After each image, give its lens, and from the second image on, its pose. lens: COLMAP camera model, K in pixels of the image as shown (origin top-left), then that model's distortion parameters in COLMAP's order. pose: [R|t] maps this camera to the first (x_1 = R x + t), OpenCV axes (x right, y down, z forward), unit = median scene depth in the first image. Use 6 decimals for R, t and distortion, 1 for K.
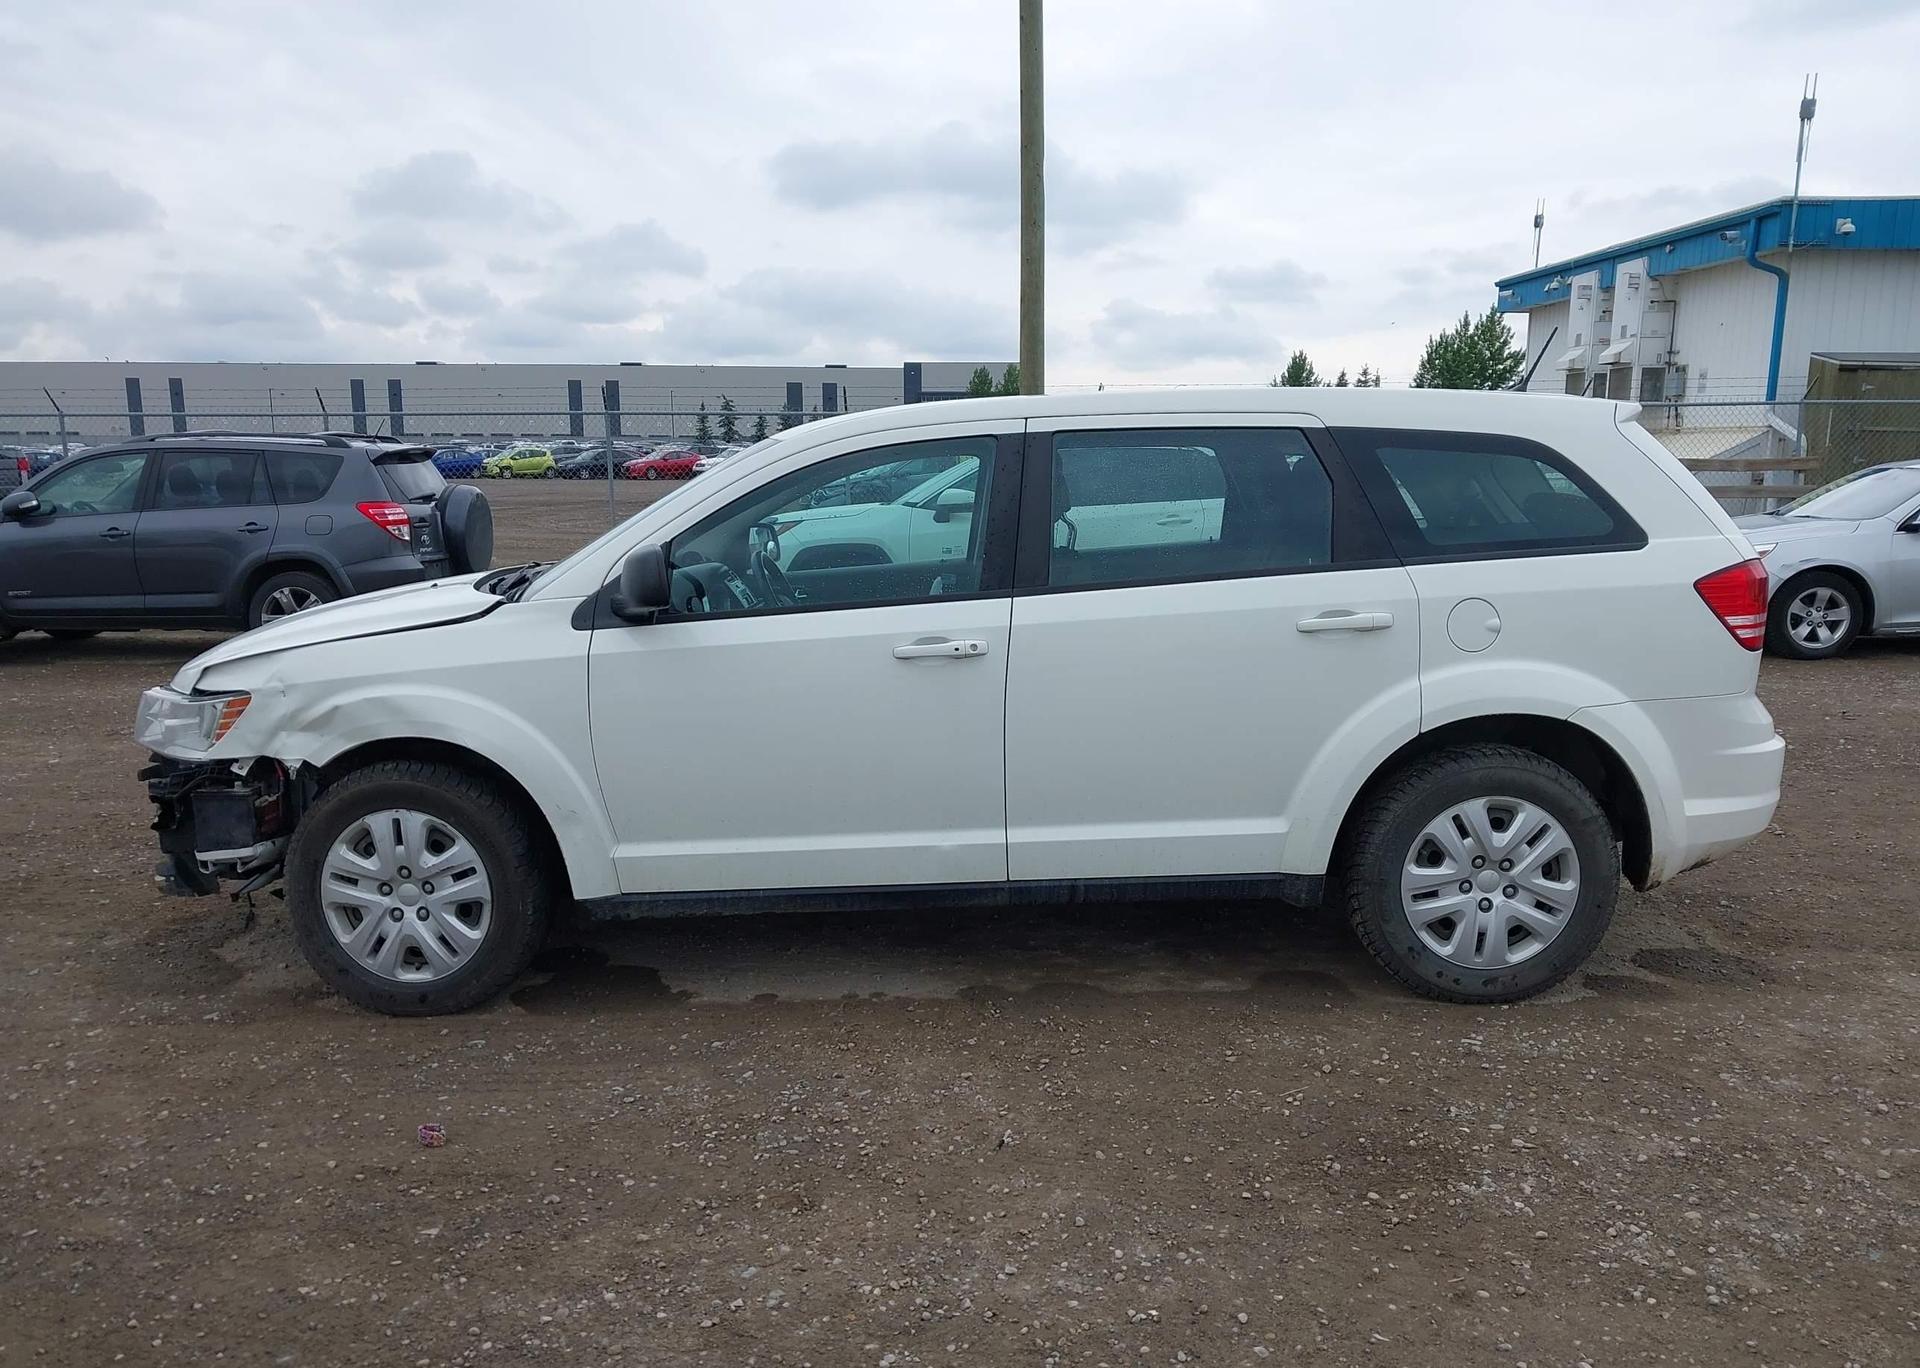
lens RADIAL K [[1523.8, 0, 947.3], [0, 1523.8, 706.2], [0, 0, 1]] dist [0.013325, 0.002030]
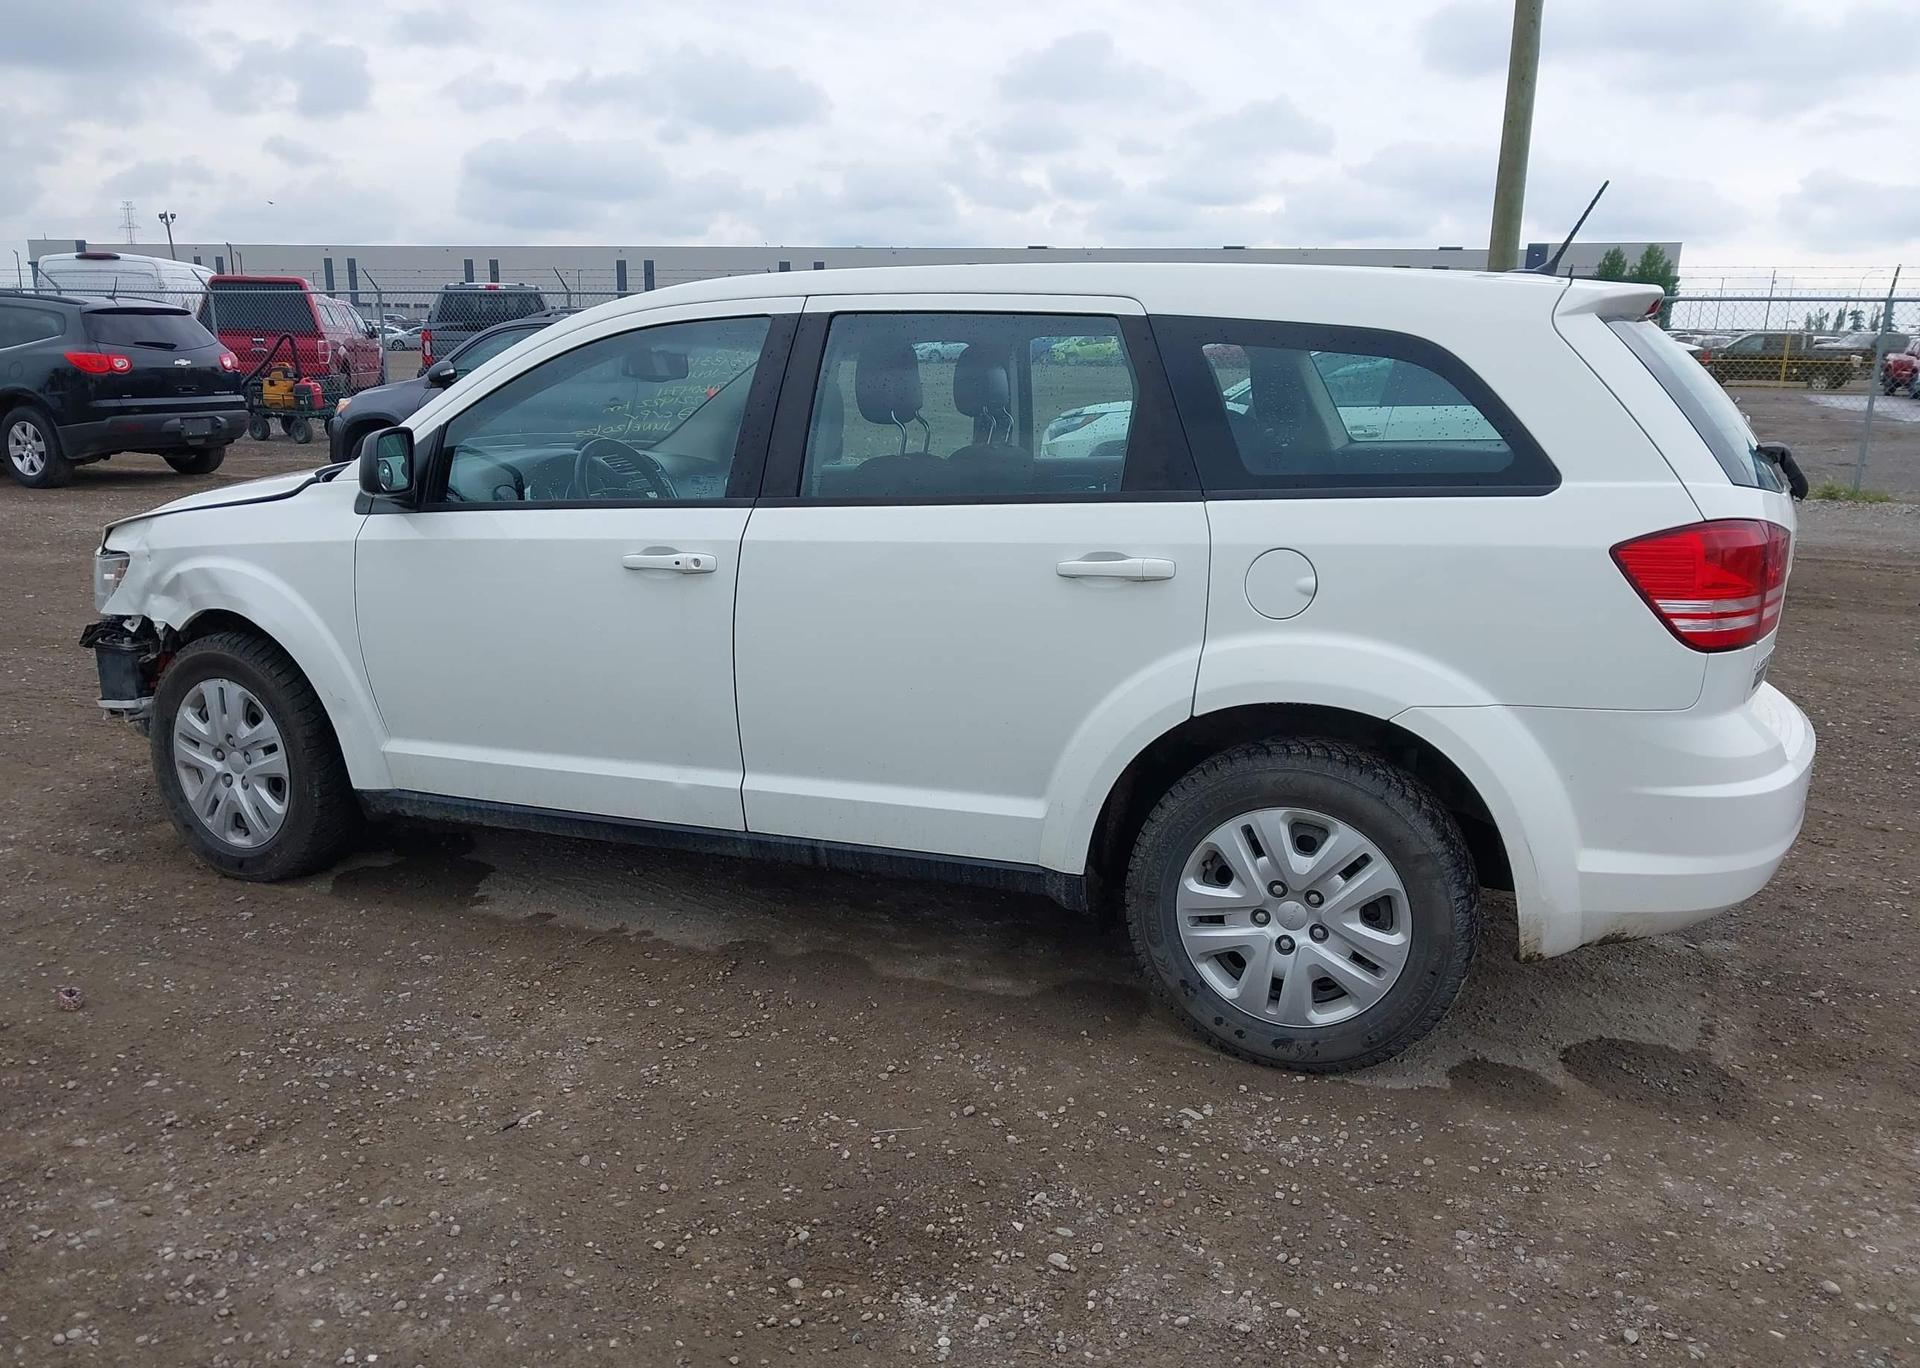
lens RADIAL K [[1523.8, 0, 947.3], [0, 1523.8, 706.2], [0, 0, 1]] dist [0.013325, 0.002030]
pose [[0.926153, 0.108872, -0.361091, 0.459221], [-0.082812, 0.992767, 0.086925, -0.043424], [0.367943, -0.050603, 0.928470, 0.223525]]
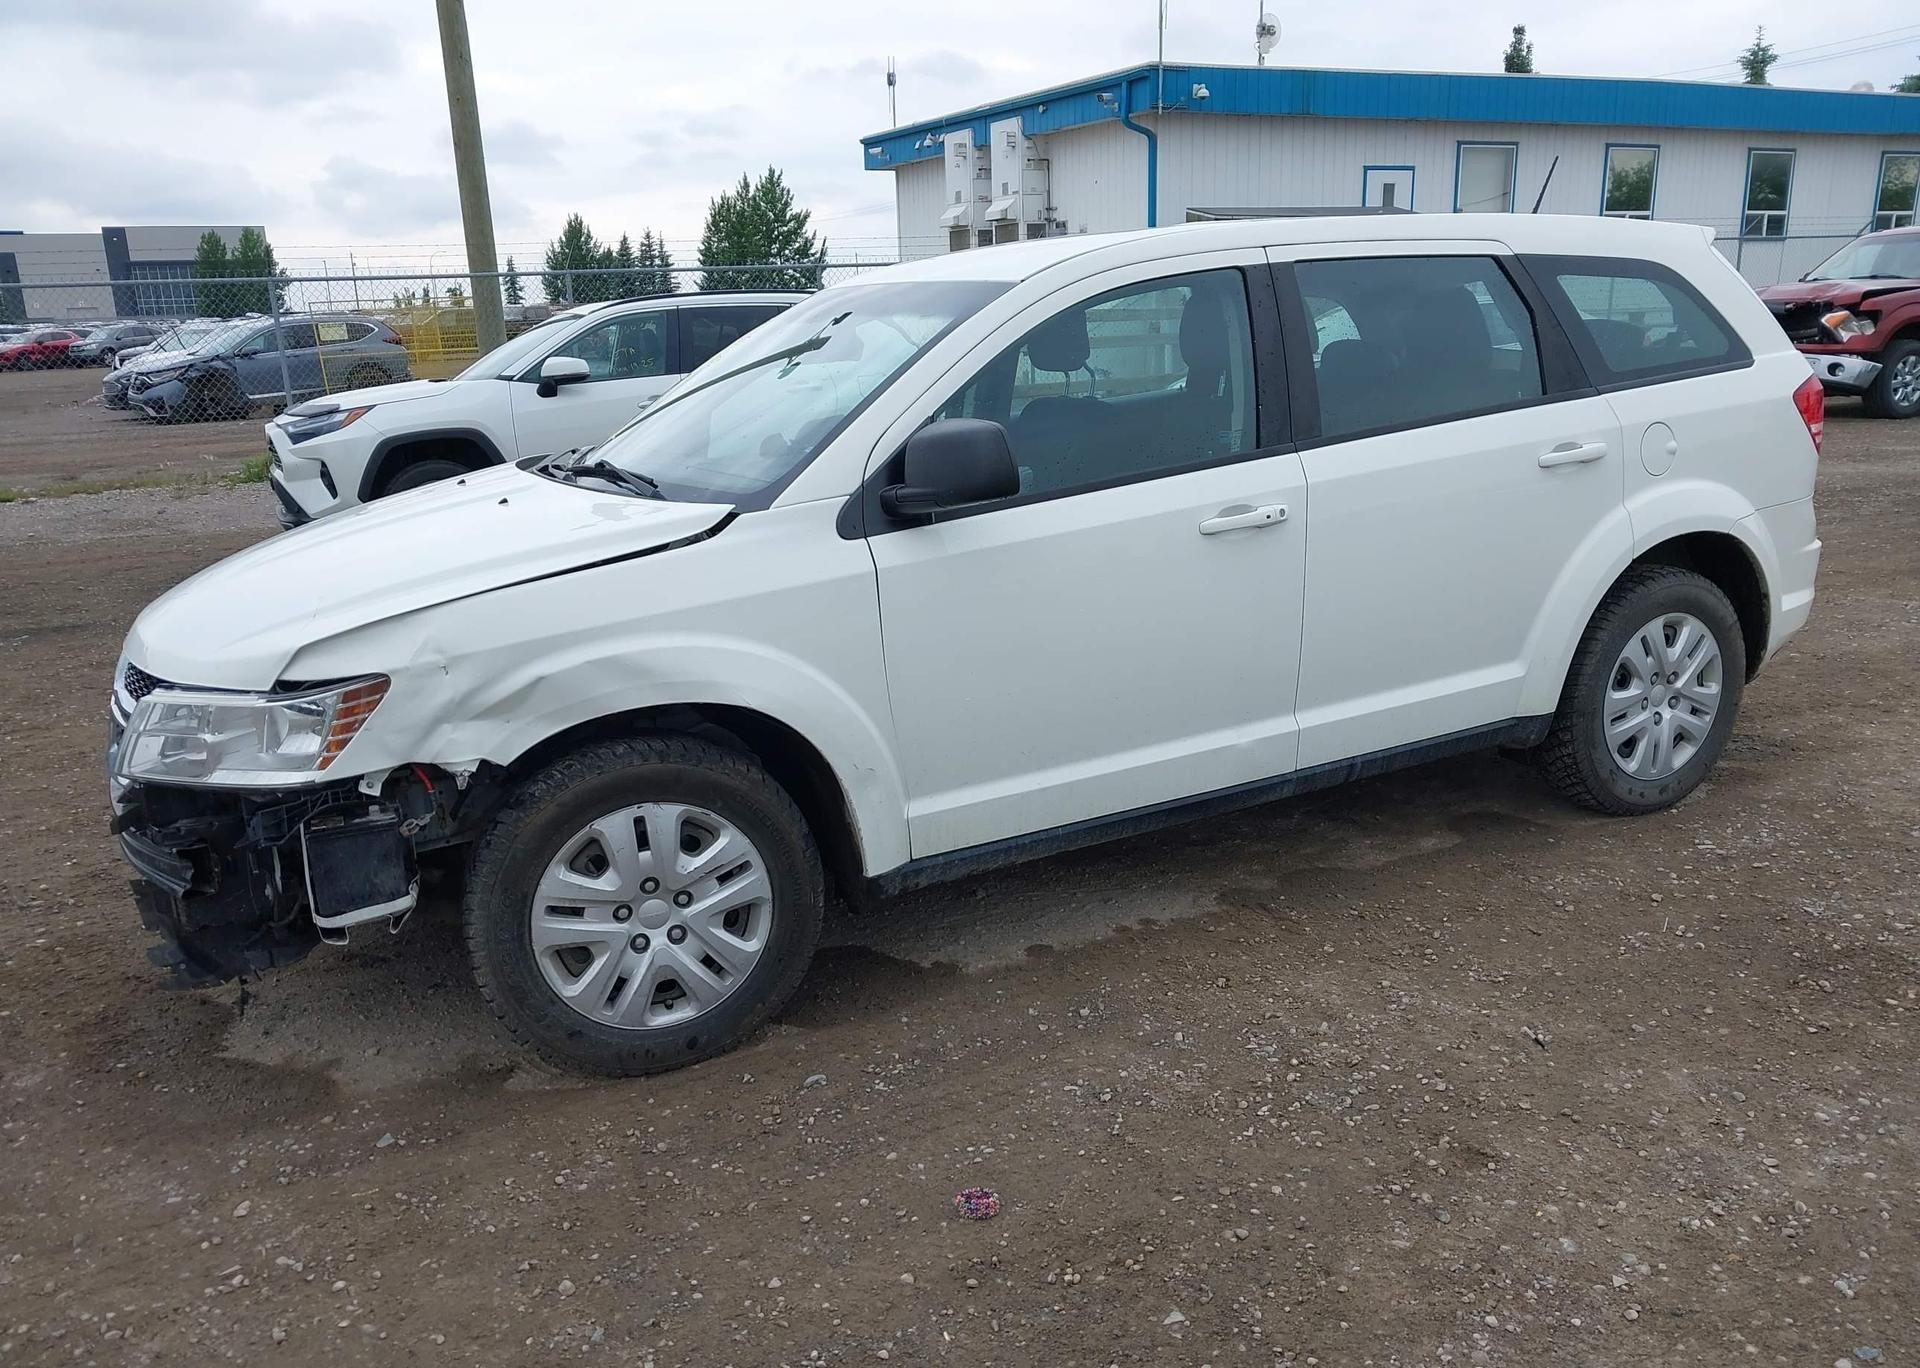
lens RADIAL K [[1546.2, 0, 951.0], [0, 1546.2, 694.5], [0, 0, 1]] dist [0.015298, 0.006325]
pose [[0.893247, -0.138900, 0.427570, -0.533849], [0.108055, 0.989526, 0.095717, -0.040309], [-0.436387, -0.039298, 0.898900, 0.258421]]
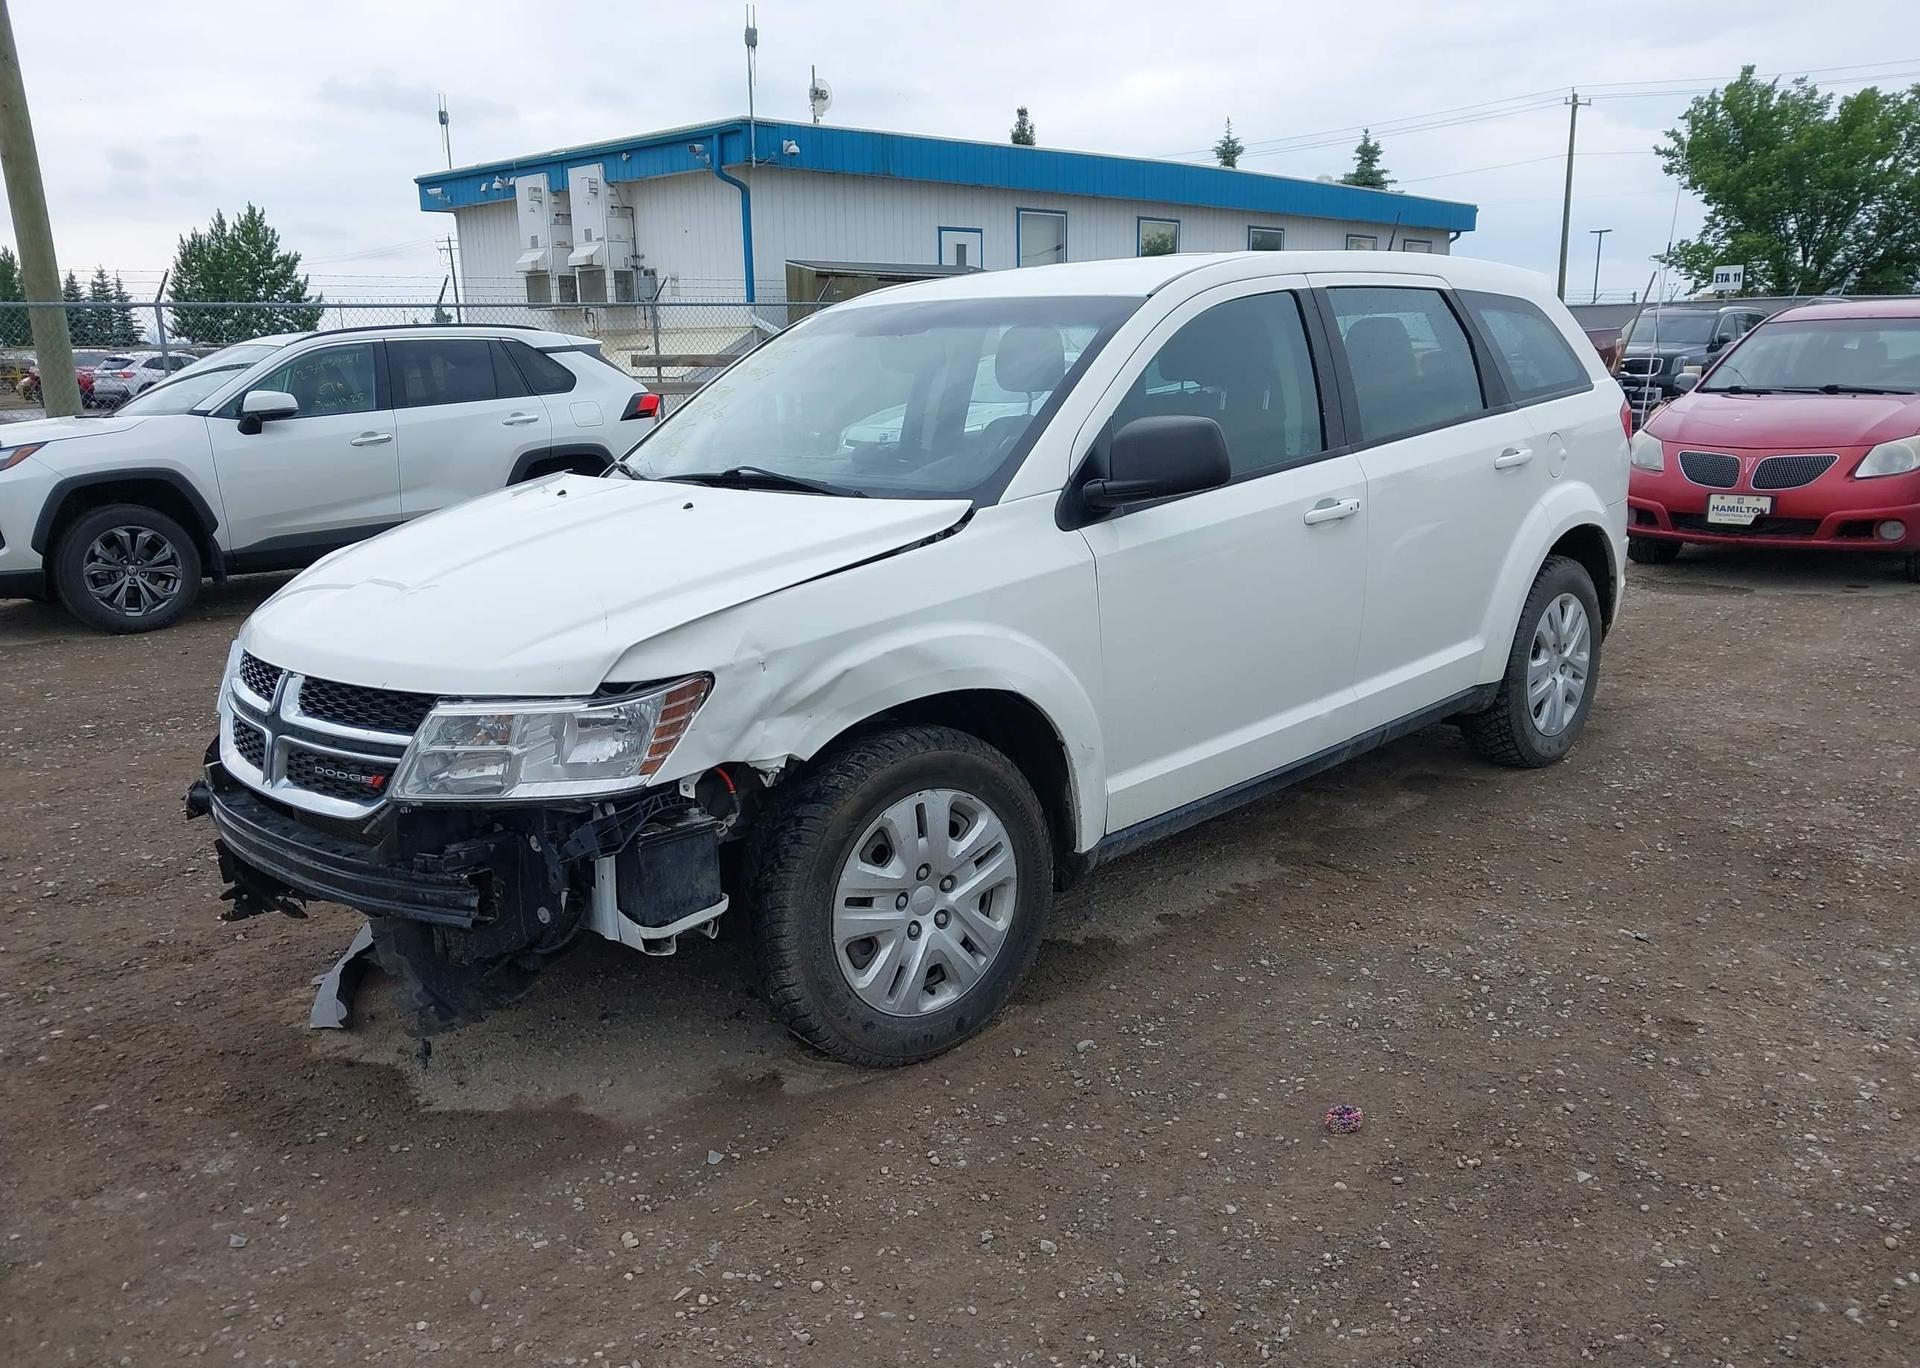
lens RADIAL K [[1546.2, 0, 951.0], [0, 1546.2, 694.5], [0, 0, 1]] dist [0.015298, 0.006325]
pose [[0.712216, -0.168503, 0.681436, -0.854962], [0.137384, 0.985448, 0.100089, -0.053958], [-0.688385, 0.022333, 0.725001, 0.429025]]
